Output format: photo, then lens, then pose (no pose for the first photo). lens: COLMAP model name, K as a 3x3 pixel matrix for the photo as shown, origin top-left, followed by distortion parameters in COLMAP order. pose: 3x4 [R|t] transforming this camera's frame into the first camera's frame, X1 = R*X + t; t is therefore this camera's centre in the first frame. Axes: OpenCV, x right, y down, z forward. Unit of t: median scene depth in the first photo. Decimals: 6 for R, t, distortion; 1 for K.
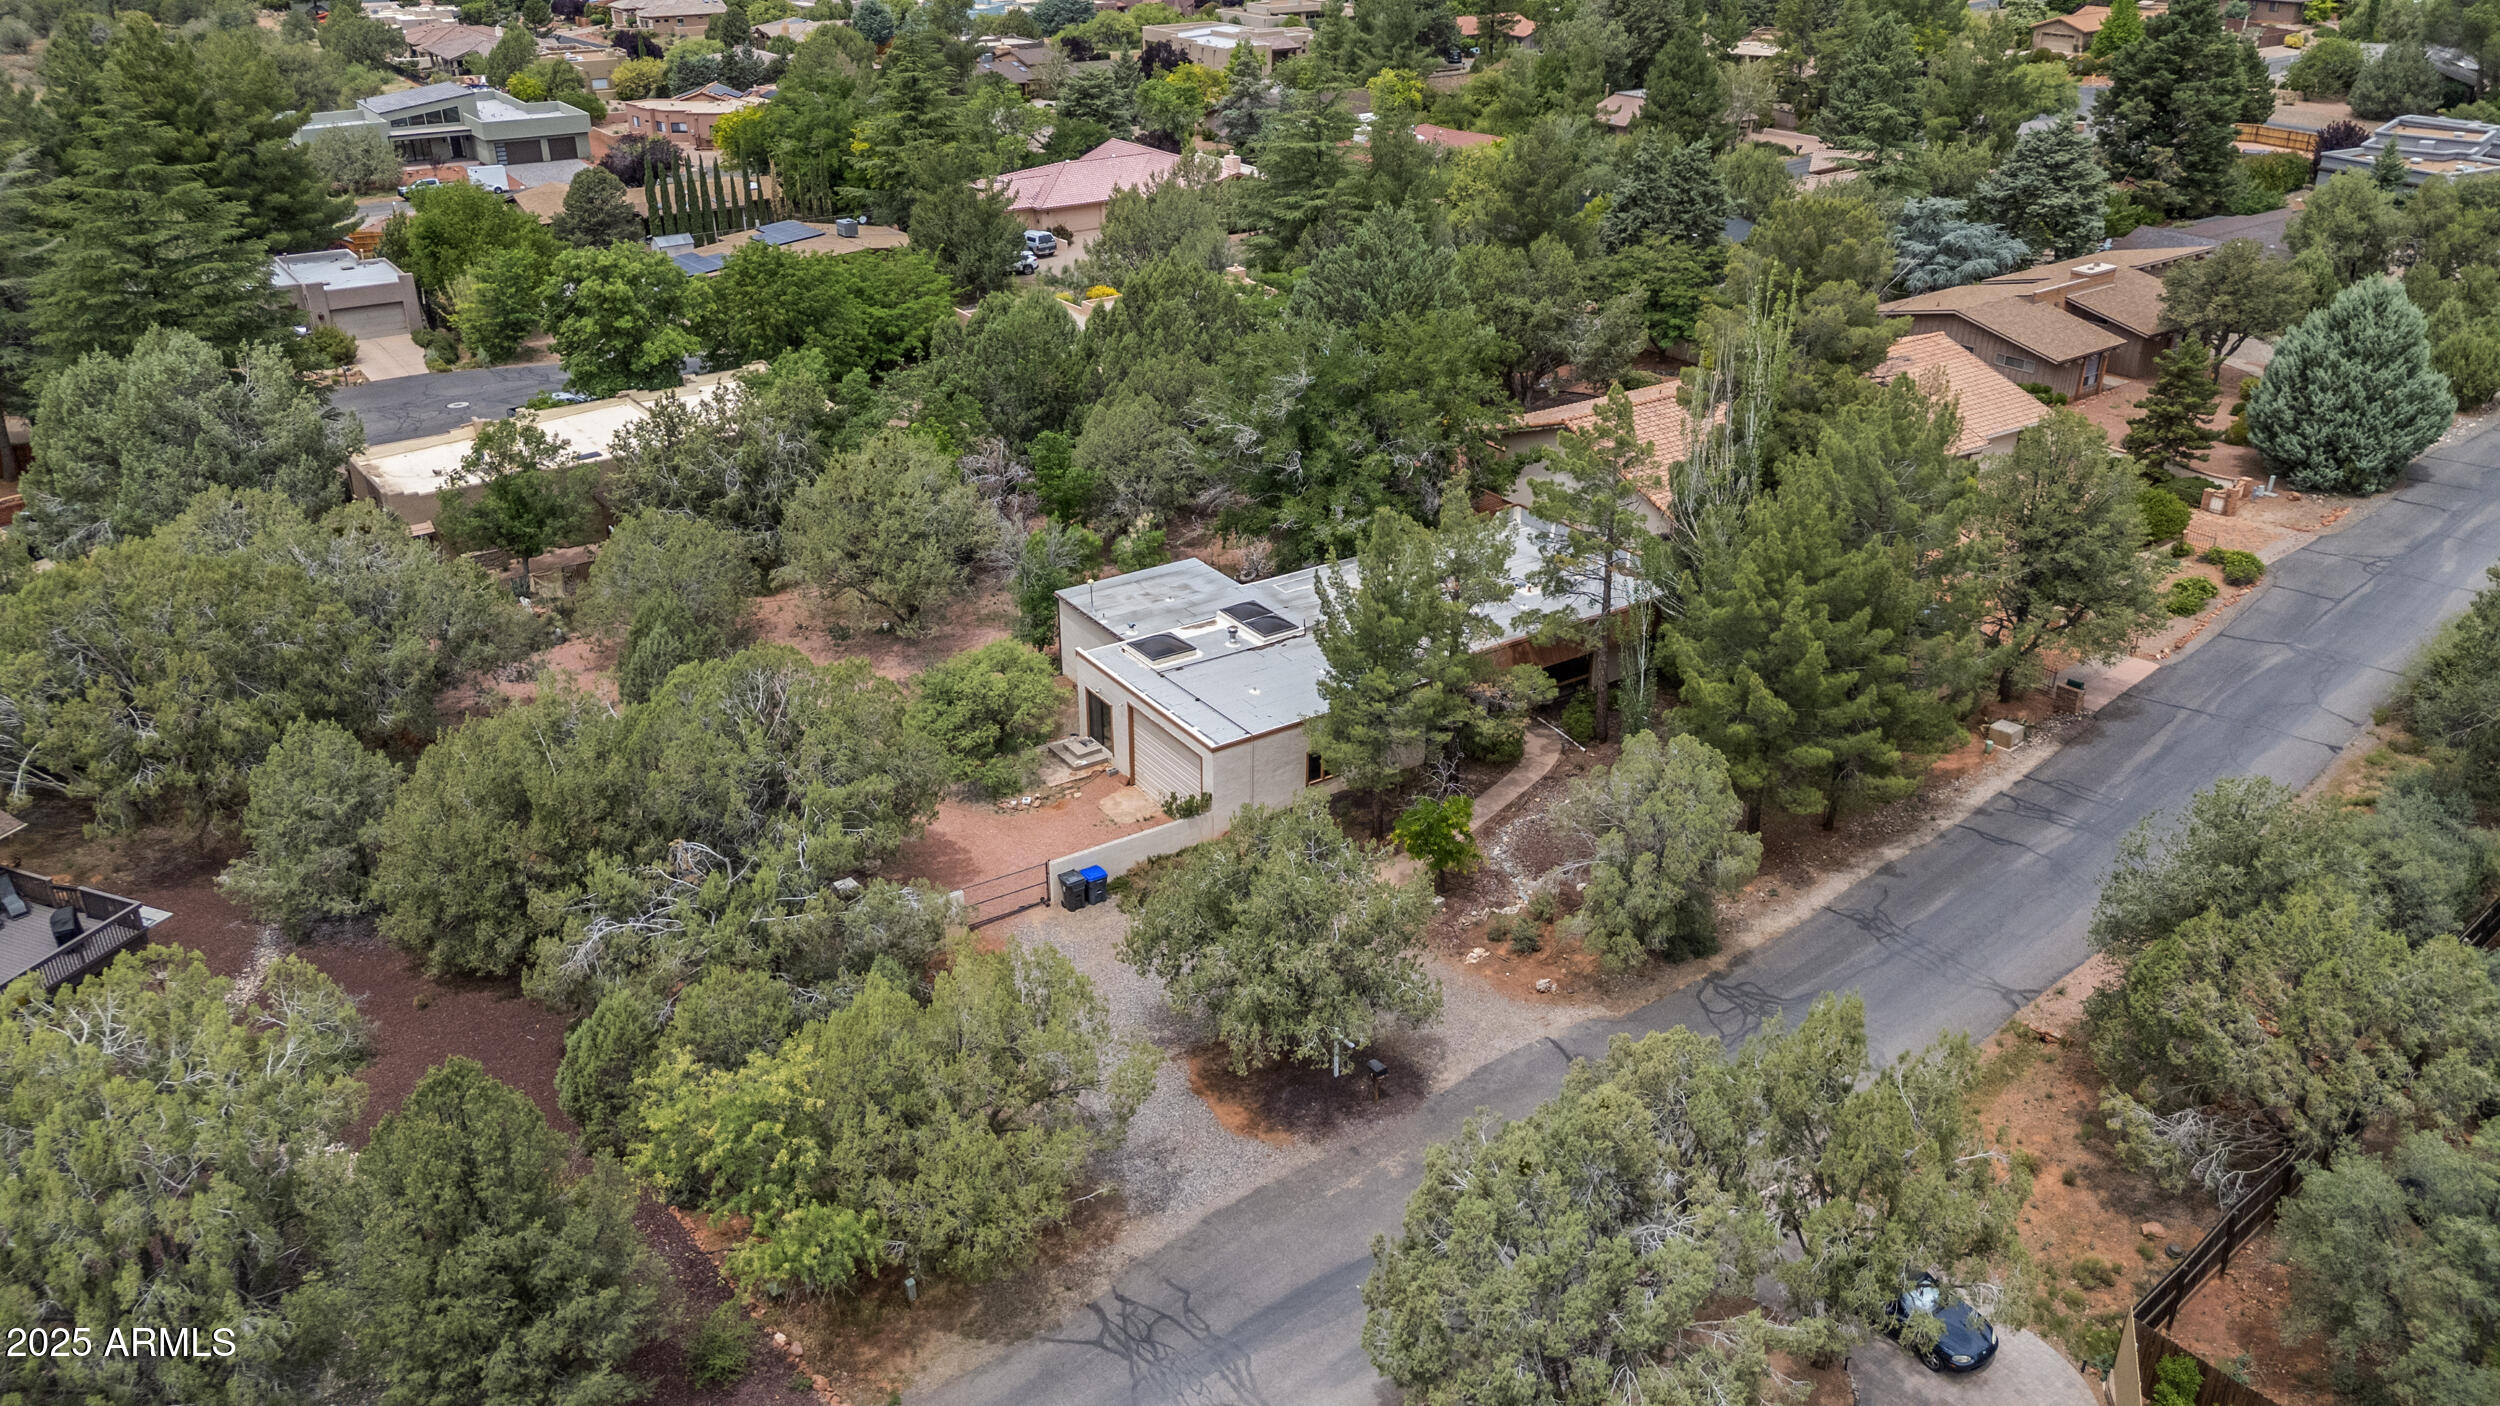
lens RADIAL K [[1857.7, 0, 1248.9], [0, 1857.7, 667.4], [0, 0, 1]] dist [0.036826, -0.031734]
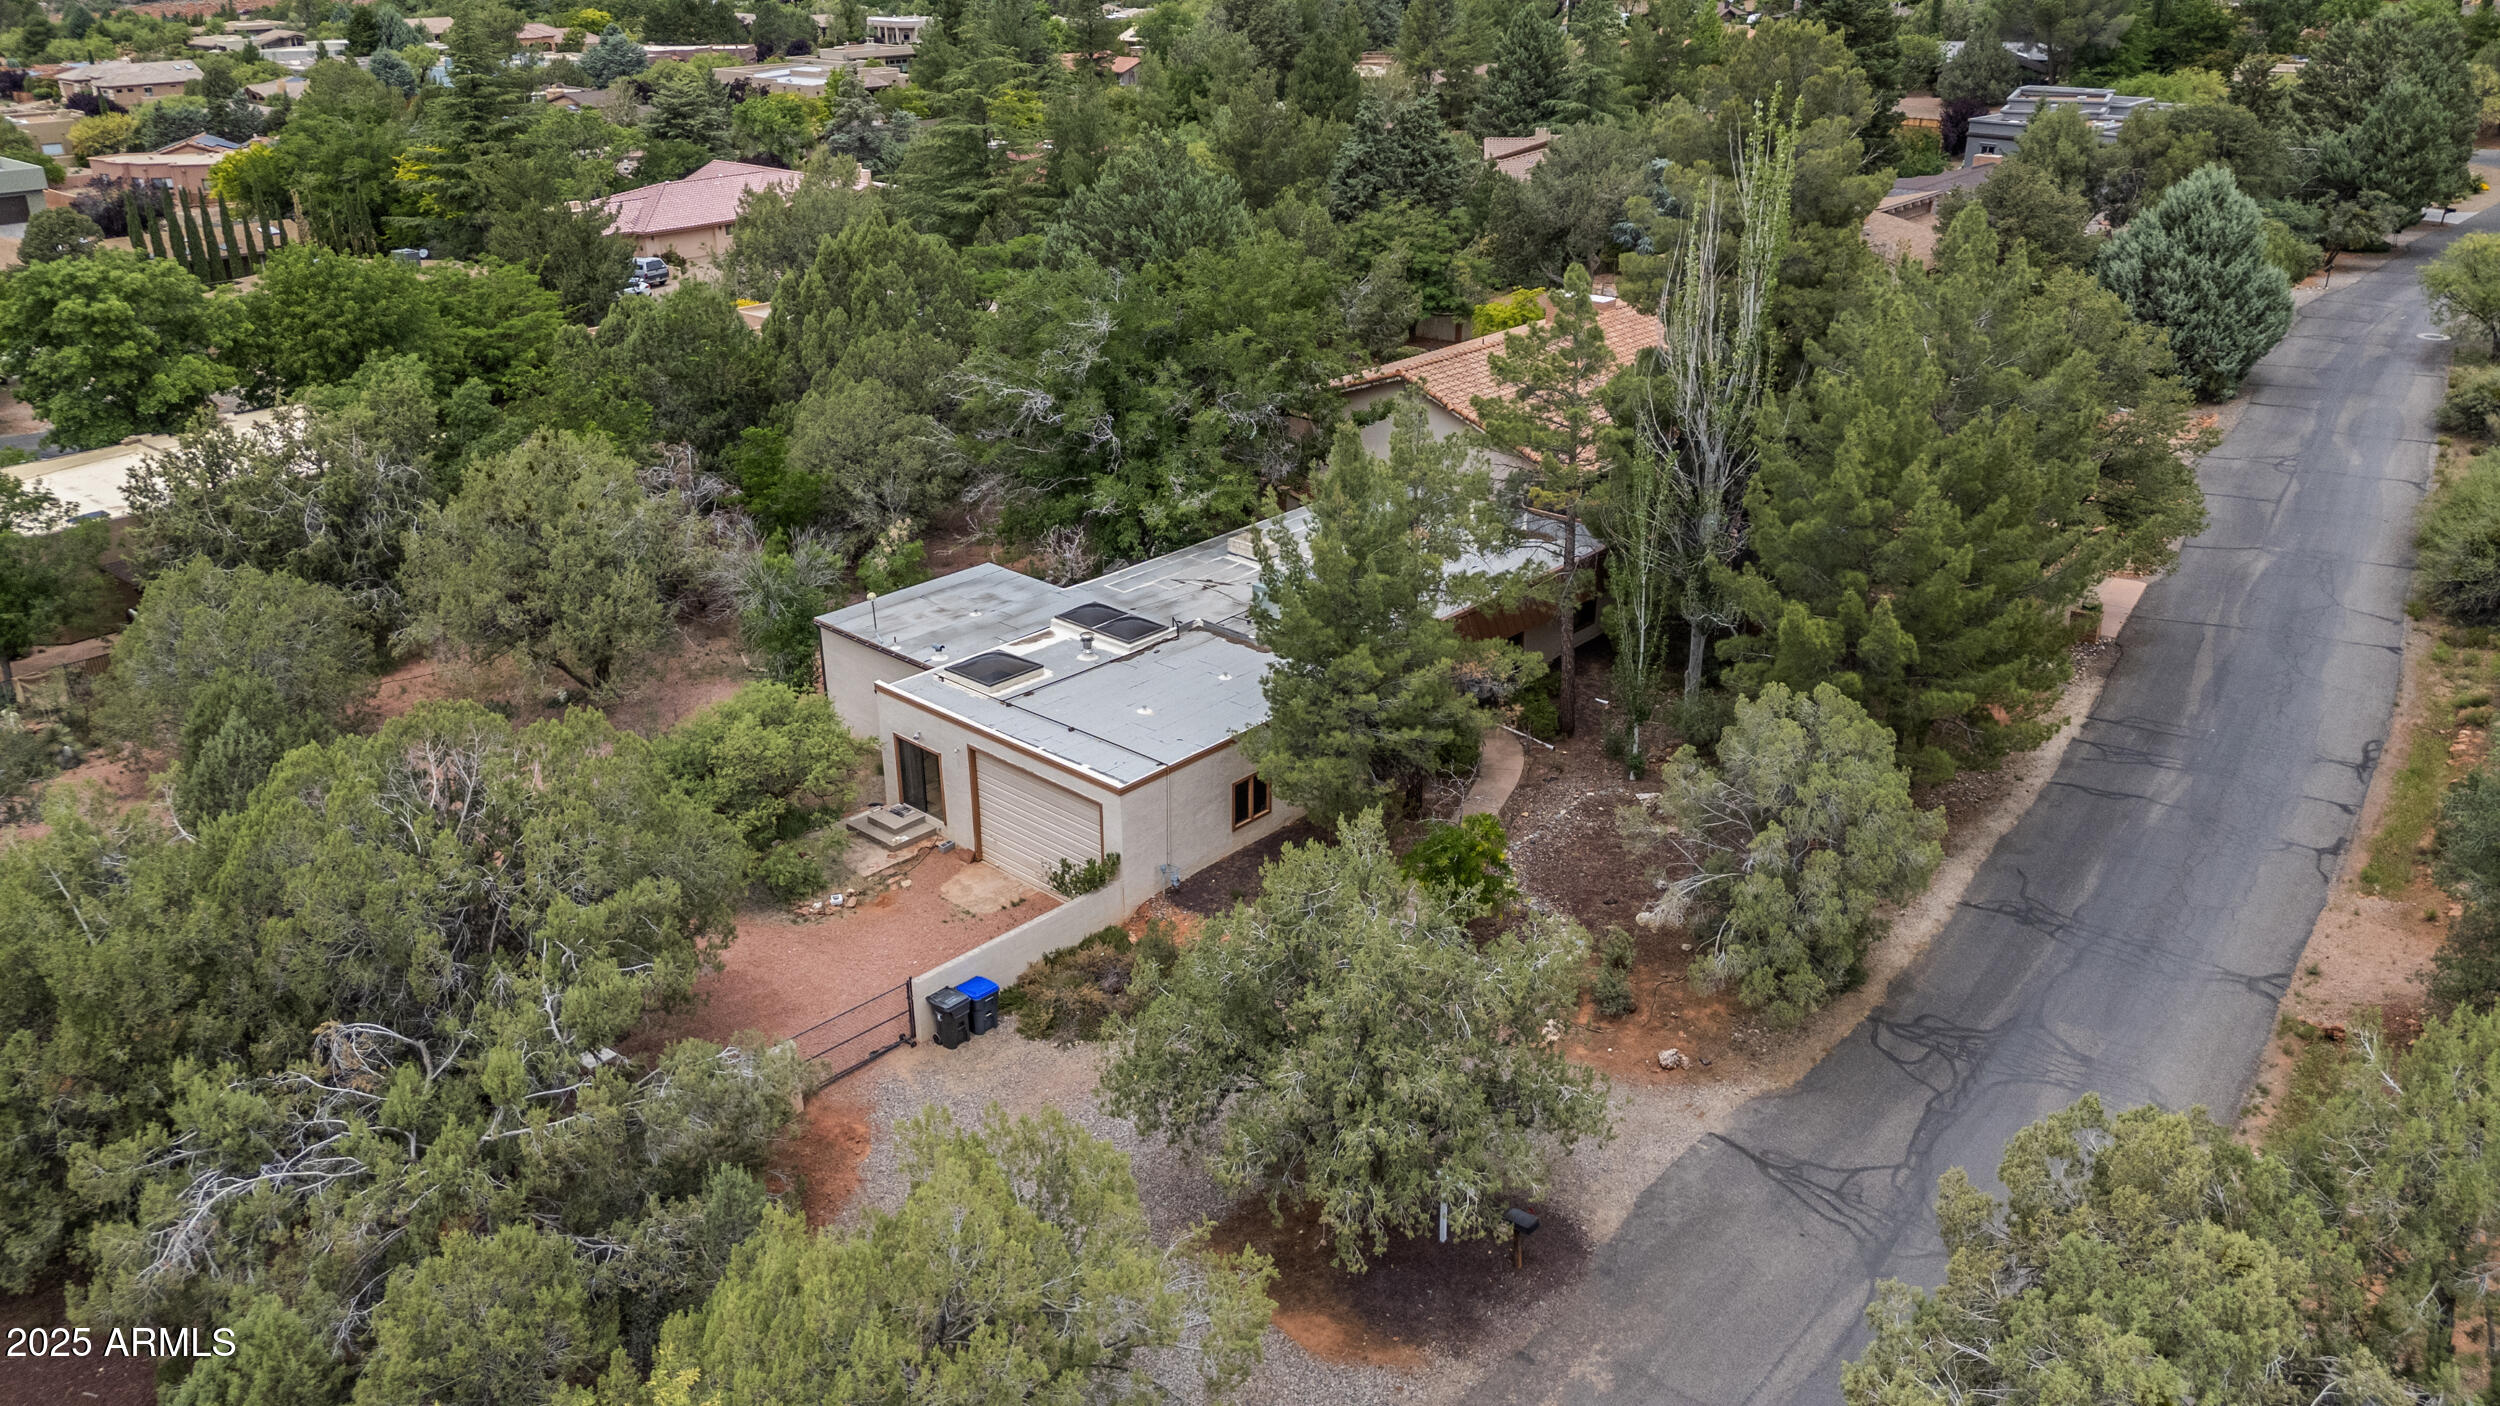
lens RADIAL K [[1857.7, 0, 1248.9], [0, 1857.7, 667.4], [0, 0, 1]] dist [0.036826, -0.031734]
pose [[0.971368, -0.096259, 0.217205, -0.095689], [0.106009, 0.993795, -0.033666, 0.020865], [-0.212616, 0.055728, 0.975545, 0.234227]]
